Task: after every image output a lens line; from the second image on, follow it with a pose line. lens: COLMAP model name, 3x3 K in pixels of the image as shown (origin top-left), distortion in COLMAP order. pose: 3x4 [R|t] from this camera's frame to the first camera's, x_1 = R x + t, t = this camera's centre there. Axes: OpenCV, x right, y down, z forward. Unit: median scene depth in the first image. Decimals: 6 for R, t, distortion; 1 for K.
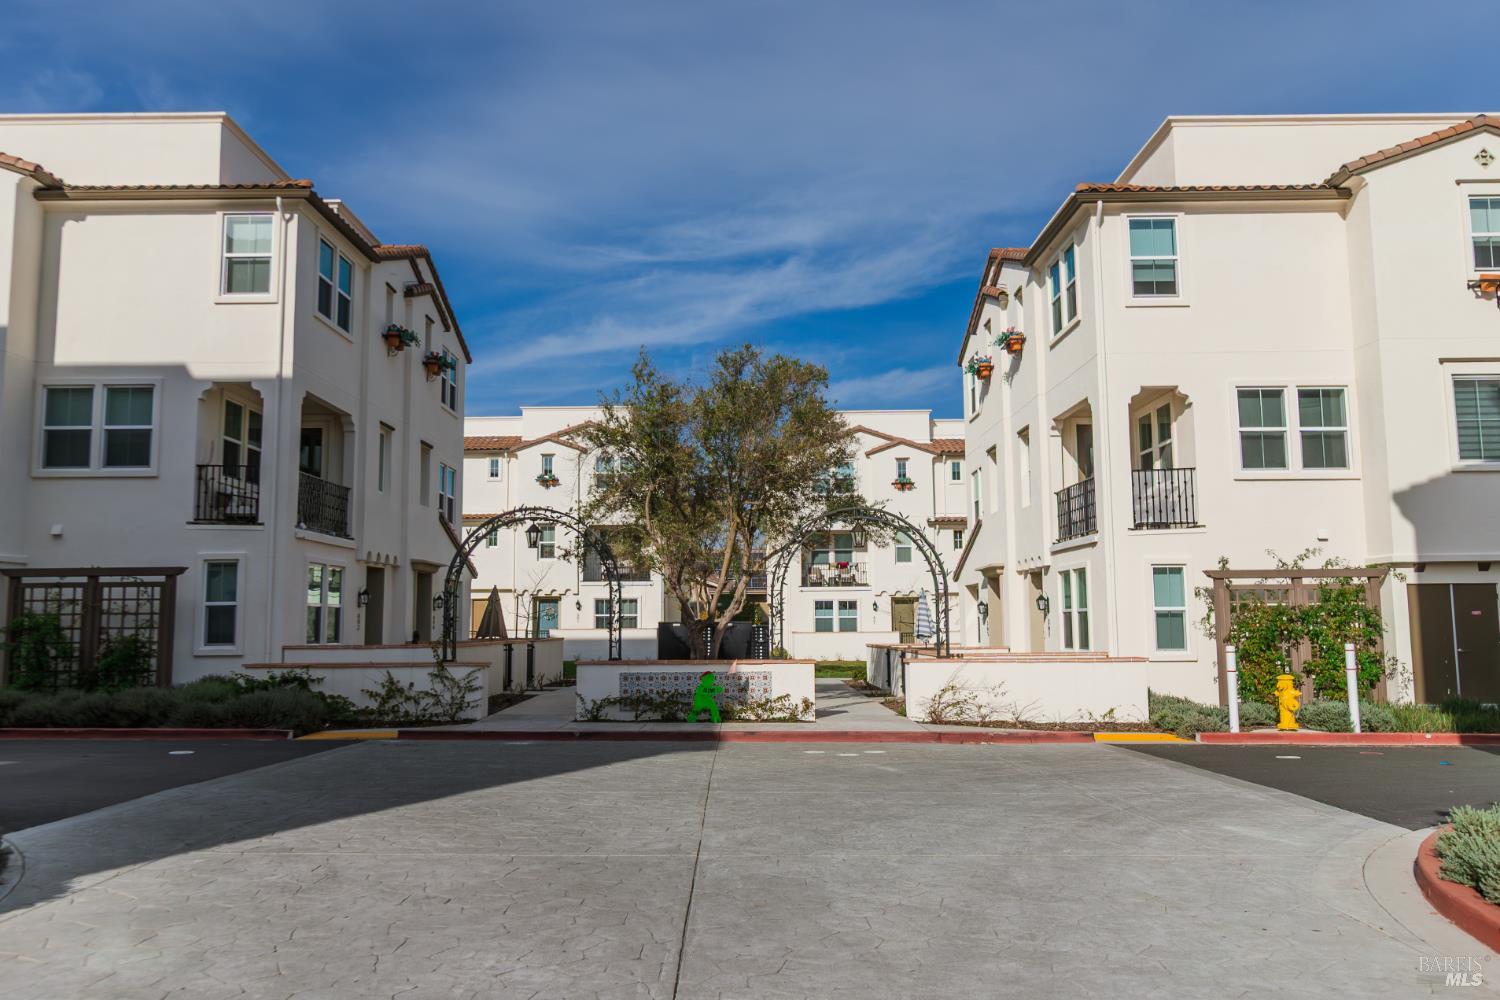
lens RADIAL K [[1209.2, 0, 749.4], [0, 1209.2, 506.0], [0, 0, 1]] dist [0.008731, 0.003111]
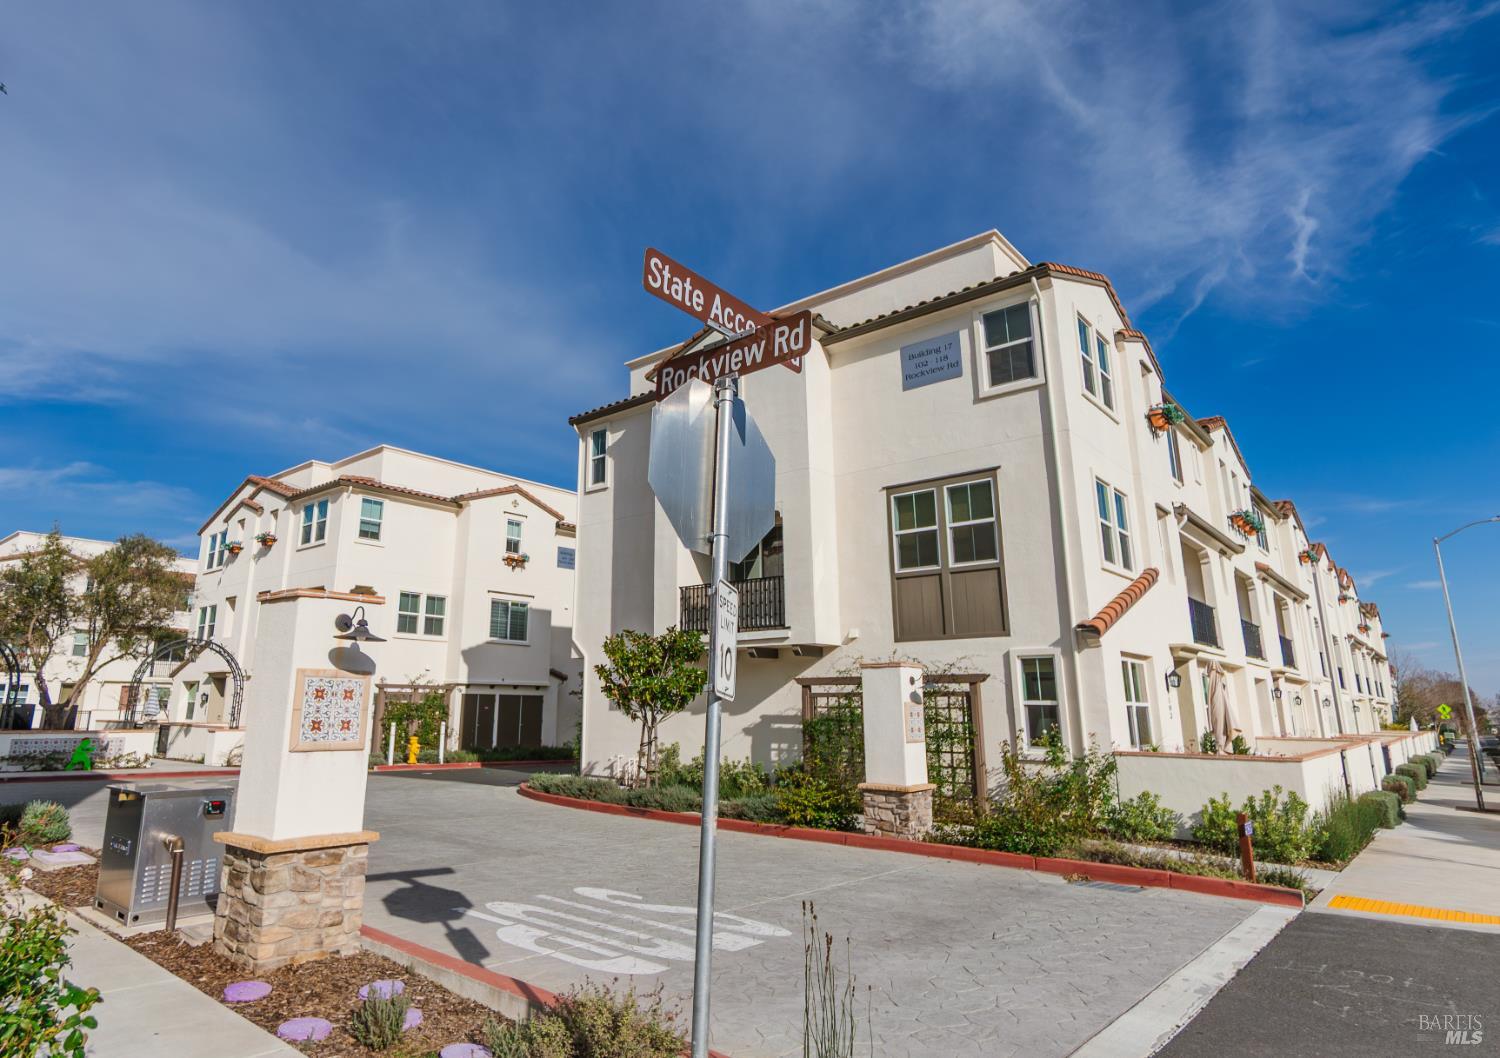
lens RADIAL K [[851.1, 0, 746.2], [0, 851.1, 527.5], [0, 0, 1]] dist [0.001057, 0.001344]
pose [[0.606402, 0.183470, 0.773702, -0.360692], [-0.097465, 0.982830, -0.156671, -0.036684], [-0.789162, 0.019597, 0.613872, -0.319027]]
